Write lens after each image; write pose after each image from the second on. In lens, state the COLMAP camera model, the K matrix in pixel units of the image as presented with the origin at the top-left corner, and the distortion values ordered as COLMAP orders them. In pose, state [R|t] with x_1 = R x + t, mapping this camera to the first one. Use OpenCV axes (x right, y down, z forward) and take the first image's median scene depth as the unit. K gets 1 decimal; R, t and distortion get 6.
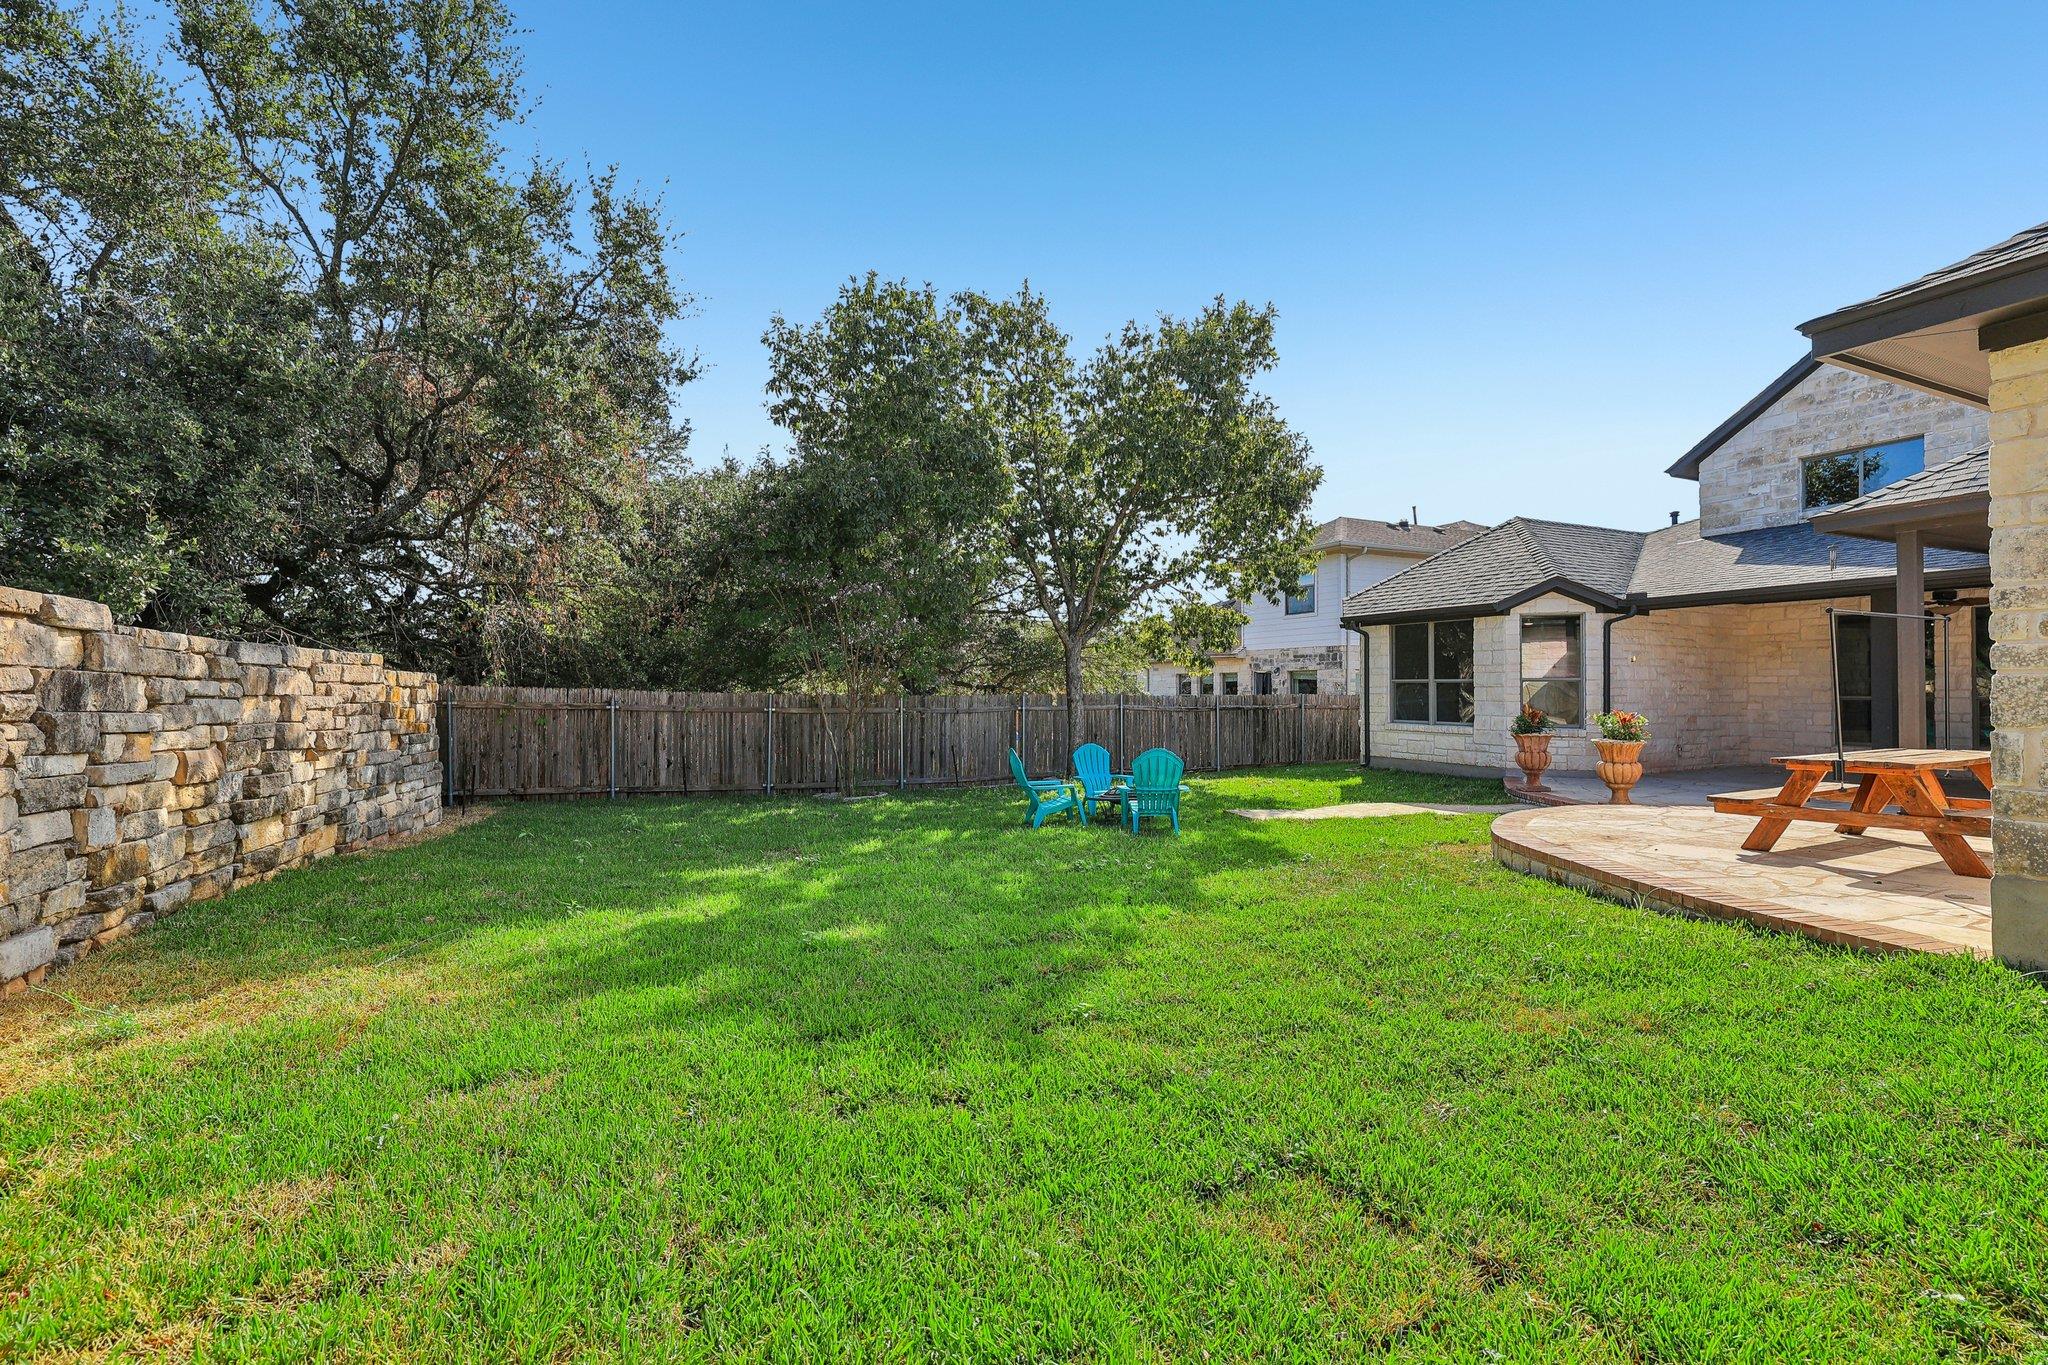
lens RADIAL K [[856.3, 0, 1024.0], [0, 856.3, 682.5], [0, 0, 1]] dist [0.000233, 0.000128]
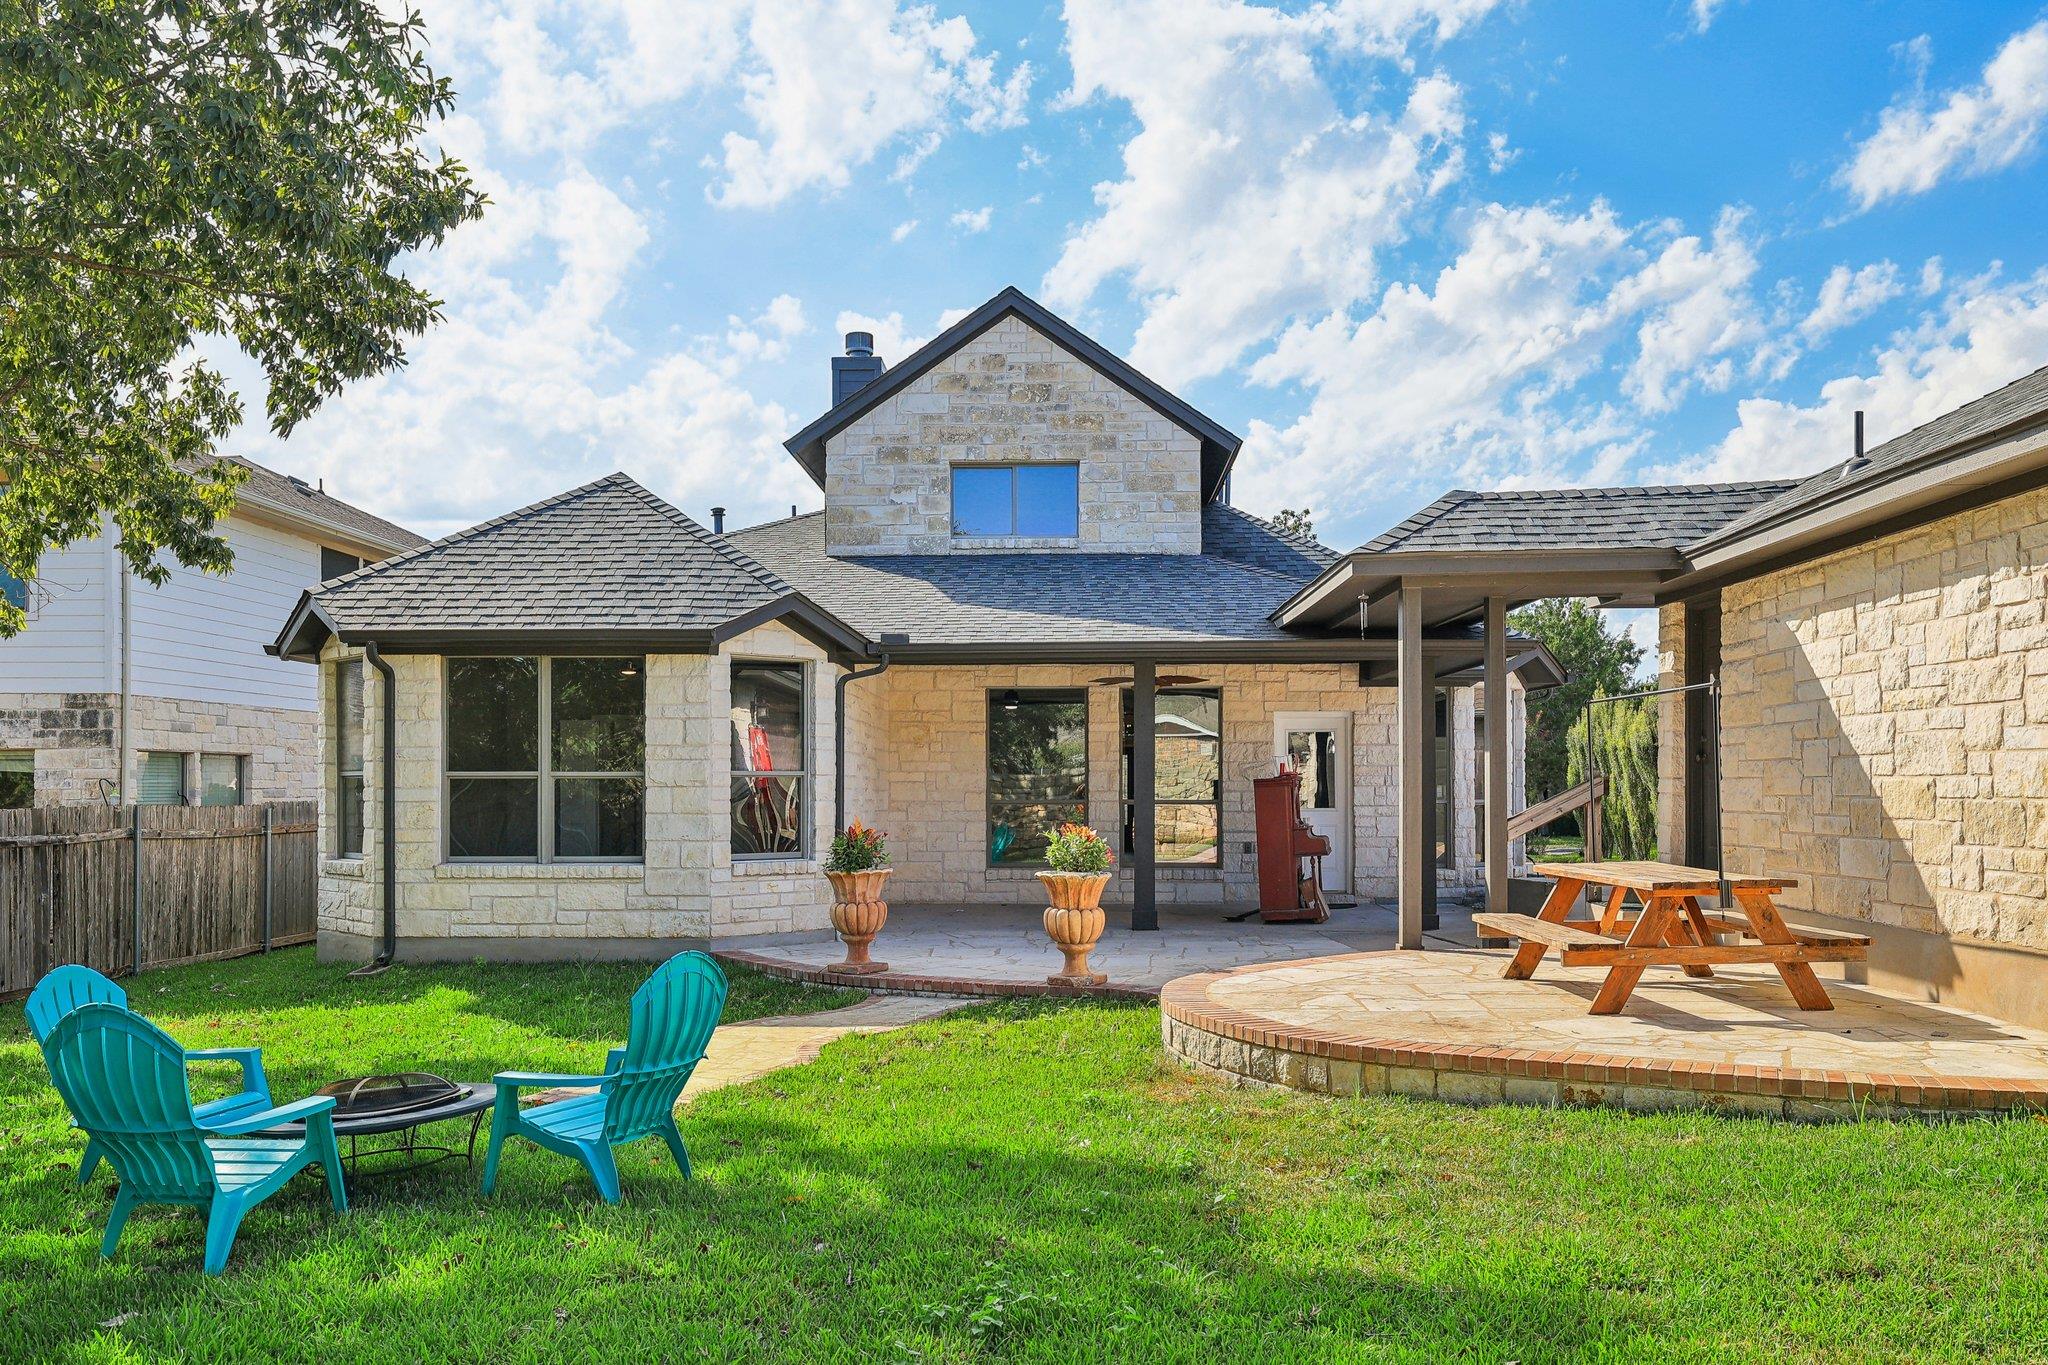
lens RADIAL K [[1602.7, 0, 1024.8], [0, 1602.7, 784.5], [0, 0, 1]] dist [0.006743, 0.004027]
pose [[0.455091, 0.001410, 0.890444, -0.234874], [-0.003048, 0.999995, -0.000025, 0.002668], [-0.890440, -0.002702, 0.455093, 0.342033]]
